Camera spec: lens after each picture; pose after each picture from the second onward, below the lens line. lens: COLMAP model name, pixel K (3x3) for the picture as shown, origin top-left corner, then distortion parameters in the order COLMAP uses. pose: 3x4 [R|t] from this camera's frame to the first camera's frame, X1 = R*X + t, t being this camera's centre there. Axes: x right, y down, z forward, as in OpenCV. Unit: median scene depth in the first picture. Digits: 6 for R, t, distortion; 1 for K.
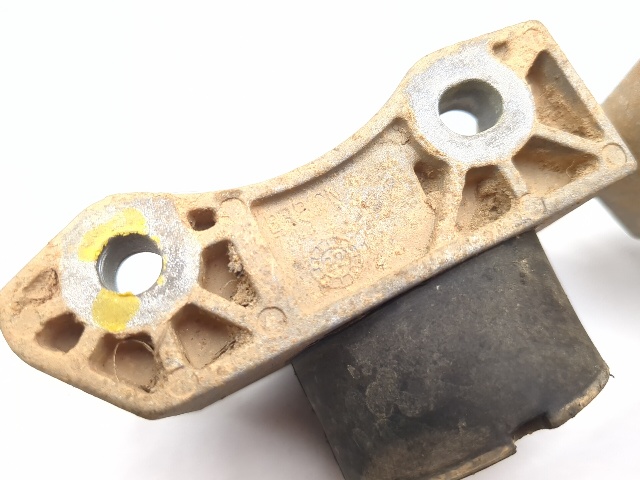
lens RADIAL K [[492.9, 0, 320.0], [0, 492.9, 240.0], [0, 0, 1]] dist [0.001623, -0.006321]
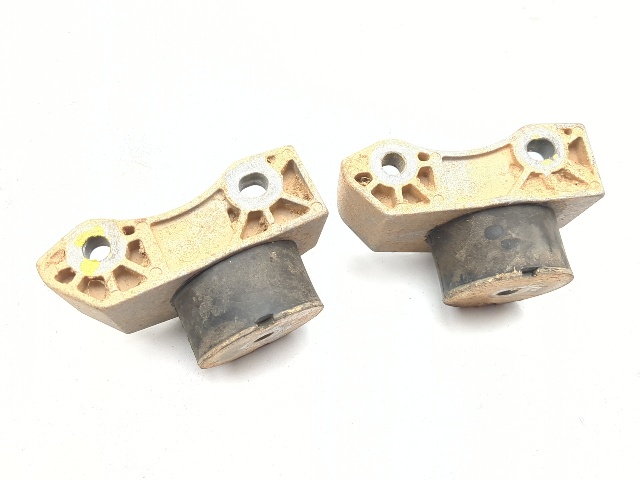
lens RADIAL K [[492.9, 0, 320.0], [0, 492.9, 240.0], [0, 0, 1]] dist [0.001623, -0.006321]
pose [[0.997901, 0.018040, 0.062202, 0.517231], [-0.012824, 0.996446, -0.083251, 0.183571], [-0.063482, 0.082279, 0.994585, -1.370106]]
